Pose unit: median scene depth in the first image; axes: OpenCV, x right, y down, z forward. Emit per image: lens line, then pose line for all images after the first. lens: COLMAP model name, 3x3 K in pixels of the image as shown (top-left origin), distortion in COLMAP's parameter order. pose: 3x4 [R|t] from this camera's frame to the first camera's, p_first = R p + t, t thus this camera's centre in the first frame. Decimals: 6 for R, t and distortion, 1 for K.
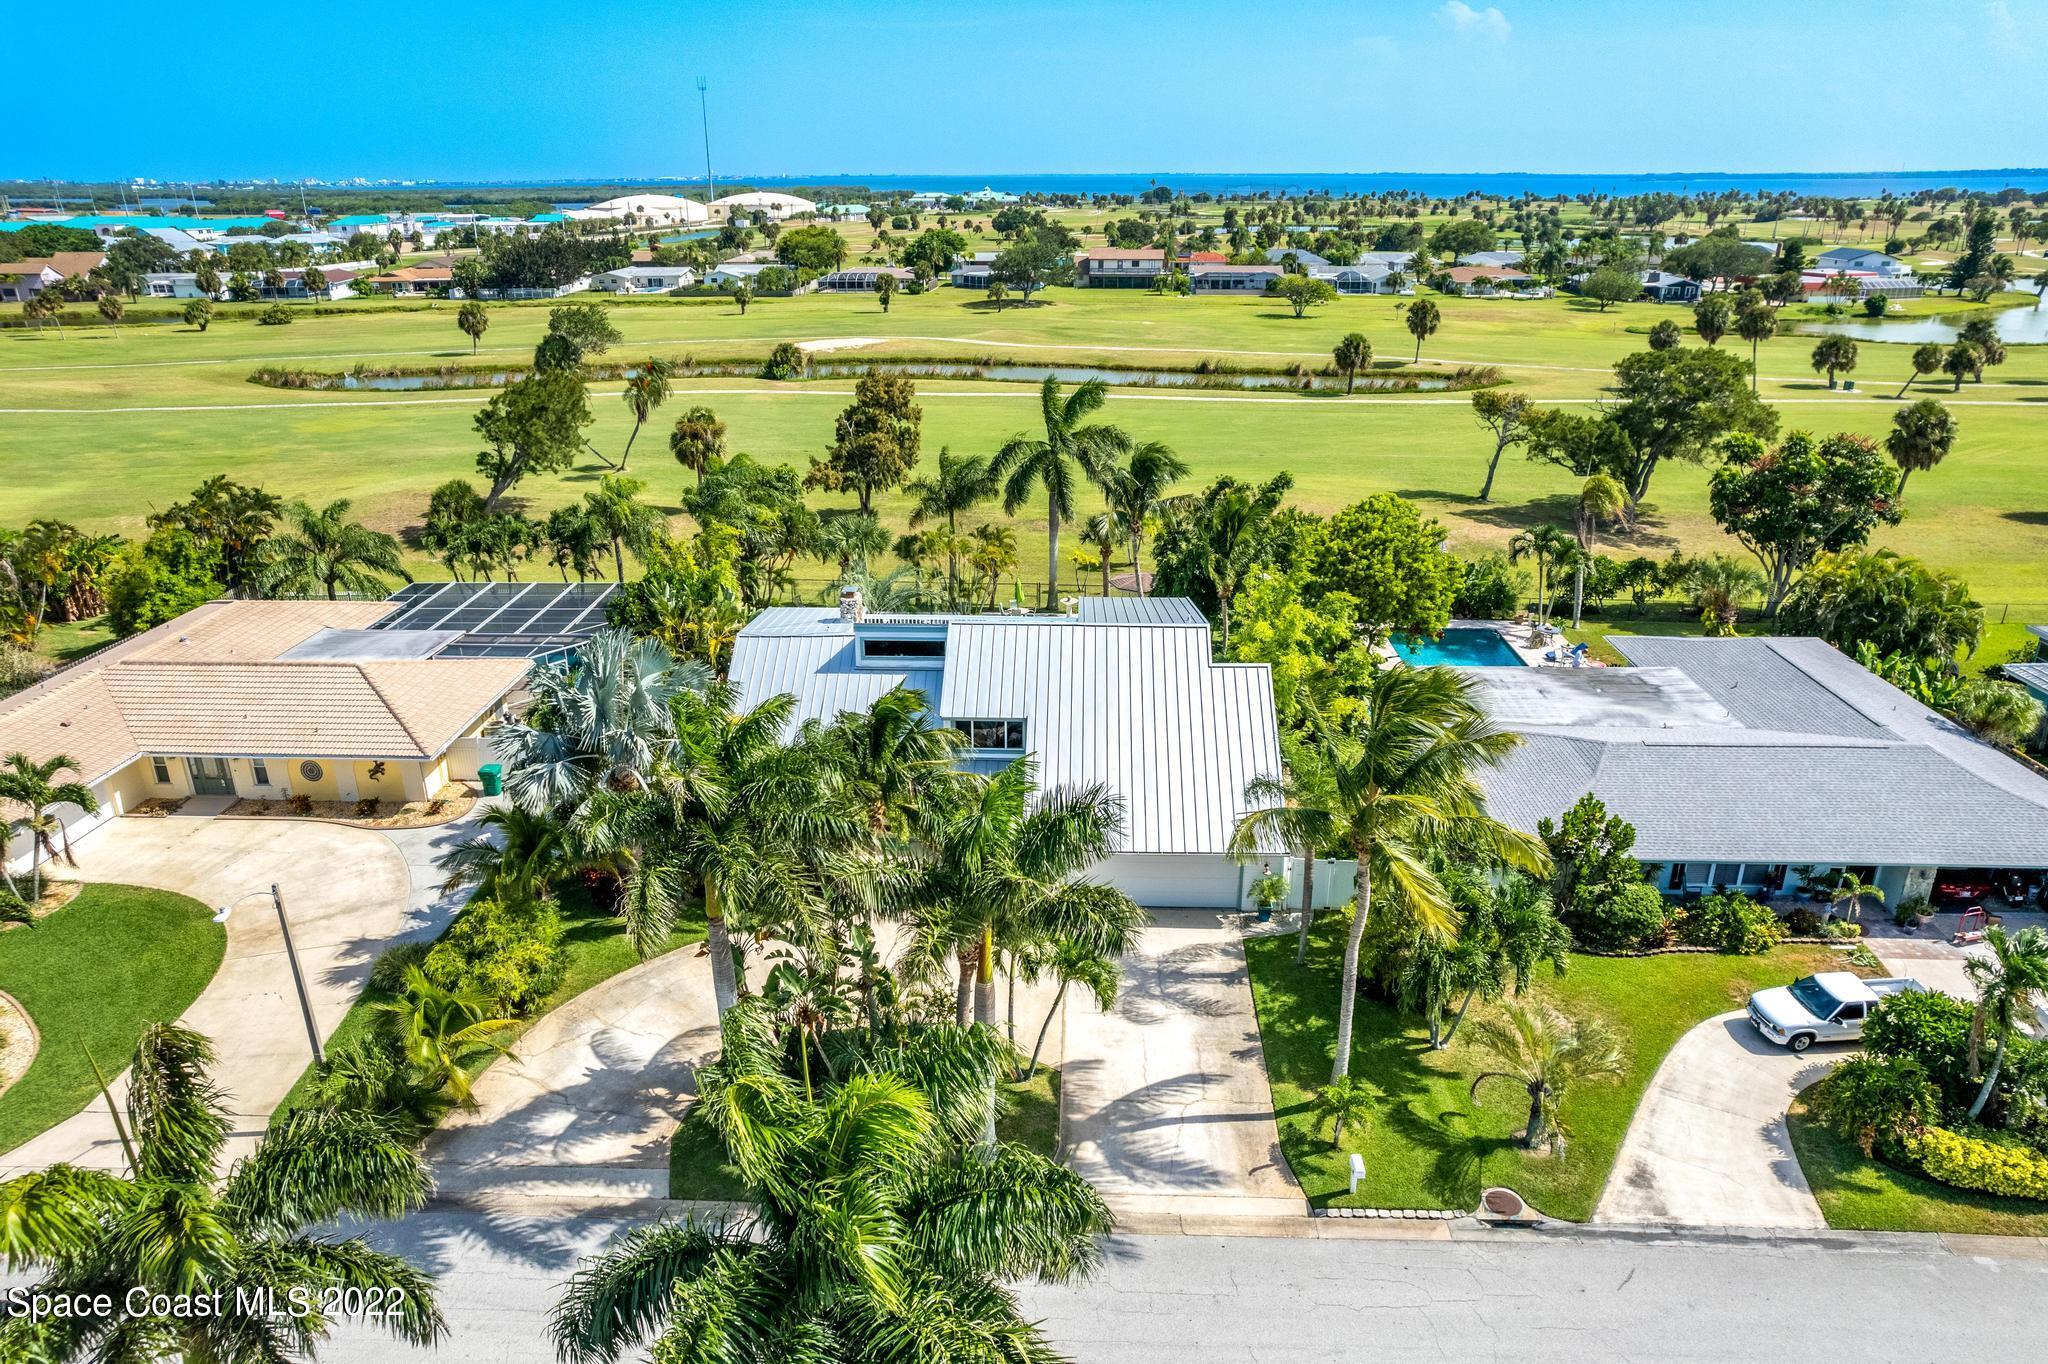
lens RADIAL K [[1334.9, 0, 1031.3], [0, 1334.9, 689.7], [0, 0, 1]] dist [-0.033383, 0.029664]
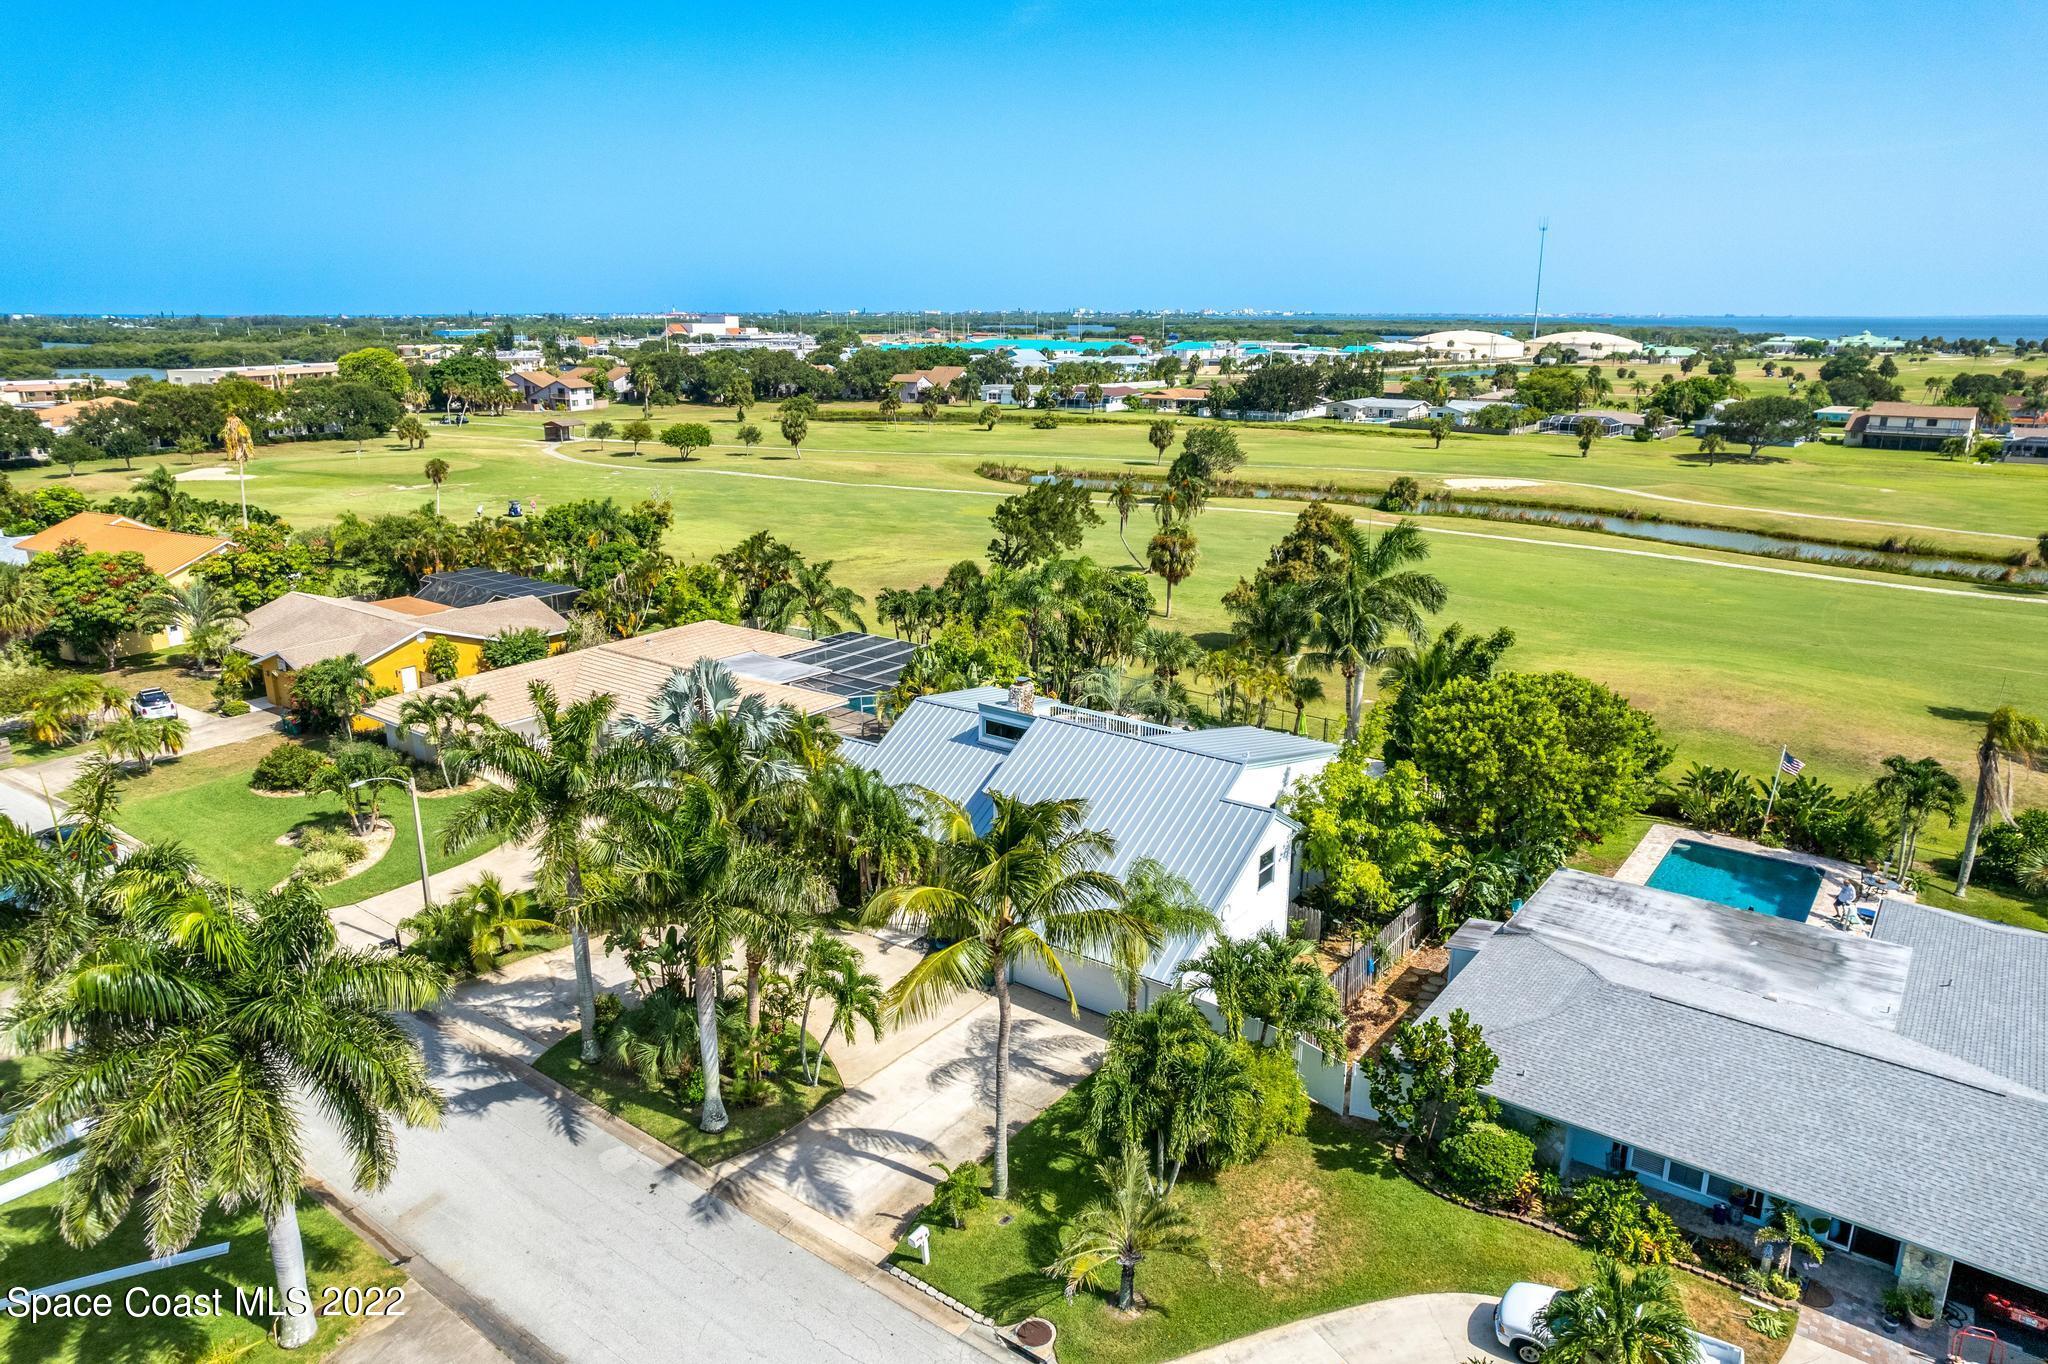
lens RADIAL K [[1334.9, 0, 1022.4], [0, 1334.9, 685.5], [0, 0, 1]] dist [-0.033383, 0.029664]
pose [[0.824720, 0.161833, -0.541893, 0.102208], [-0.212488, 0.976649, -0.031721, -0.007140], [0.524105, 0.141307, 0.839849, 0.010524]]
